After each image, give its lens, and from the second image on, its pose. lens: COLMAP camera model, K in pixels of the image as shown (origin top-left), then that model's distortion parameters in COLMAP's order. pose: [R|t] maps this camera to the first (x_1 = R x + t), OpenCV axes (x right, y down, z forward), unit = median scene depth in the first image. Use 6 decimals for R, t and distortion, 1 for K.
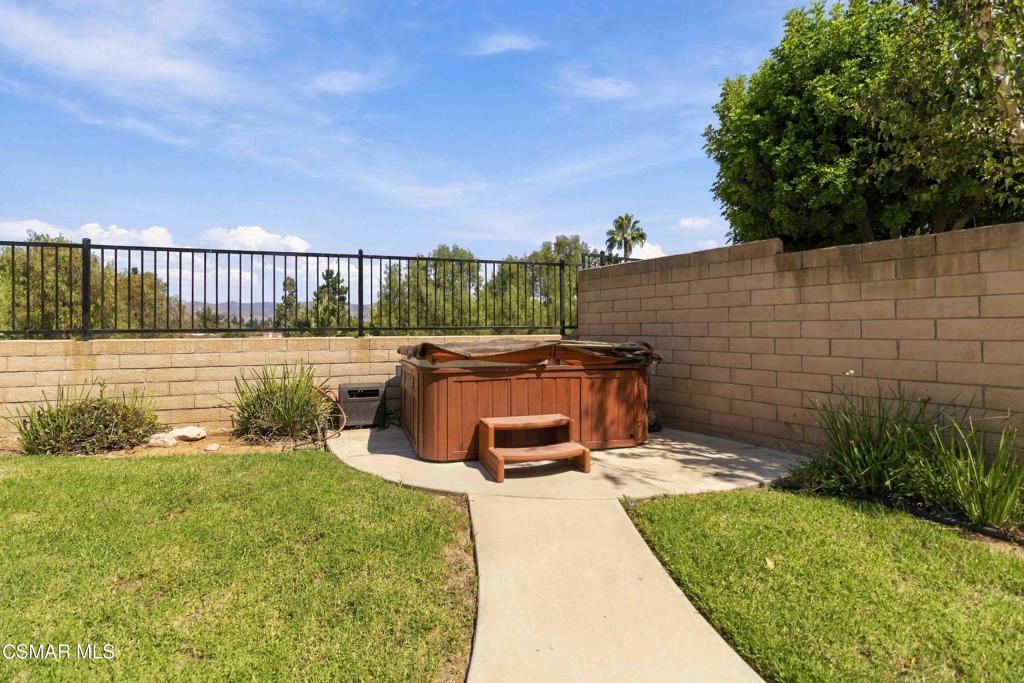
lens RADIAL K [[478.9, 0, 504.2], [0, 478.9, 323.0], [0, 0, 1]] dist [0.005483, 0.000640]
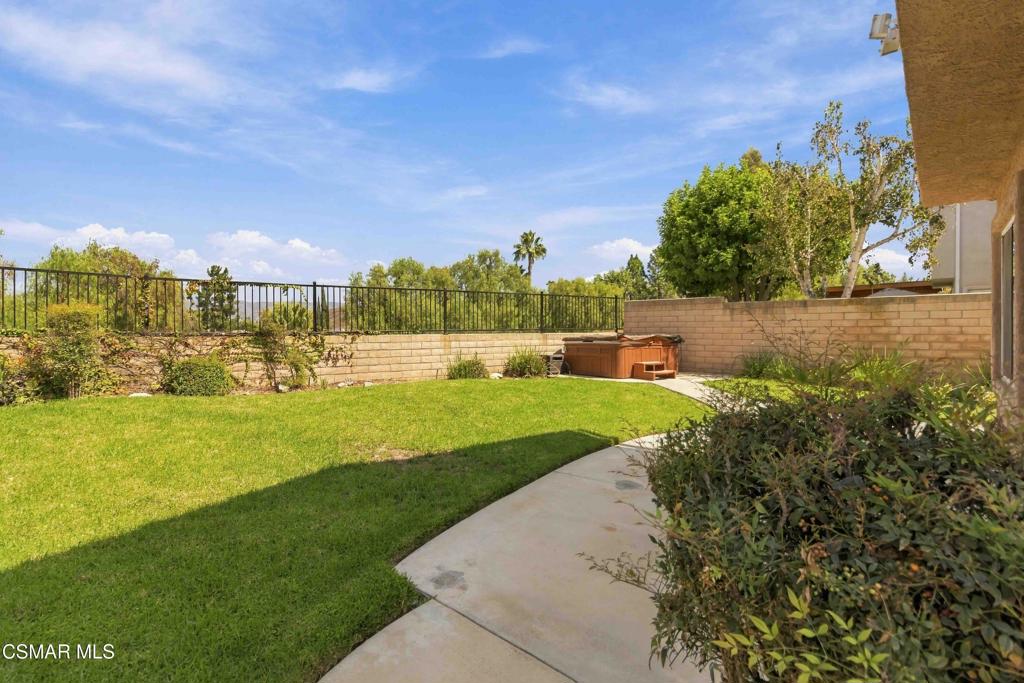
lens RADIAL K [[478.9, 0, 509.9], [0, 478.9, 338.1], [0, 0, 1]] dist [0.005483, 0.000640]
pose [[0.961278, -0.001330, 0.275579, -0.745966], [-0.006846, 0.999564, 0.028706, -0.006635], [-0.275497, -0.029481, 0.960850, -0.712162]]
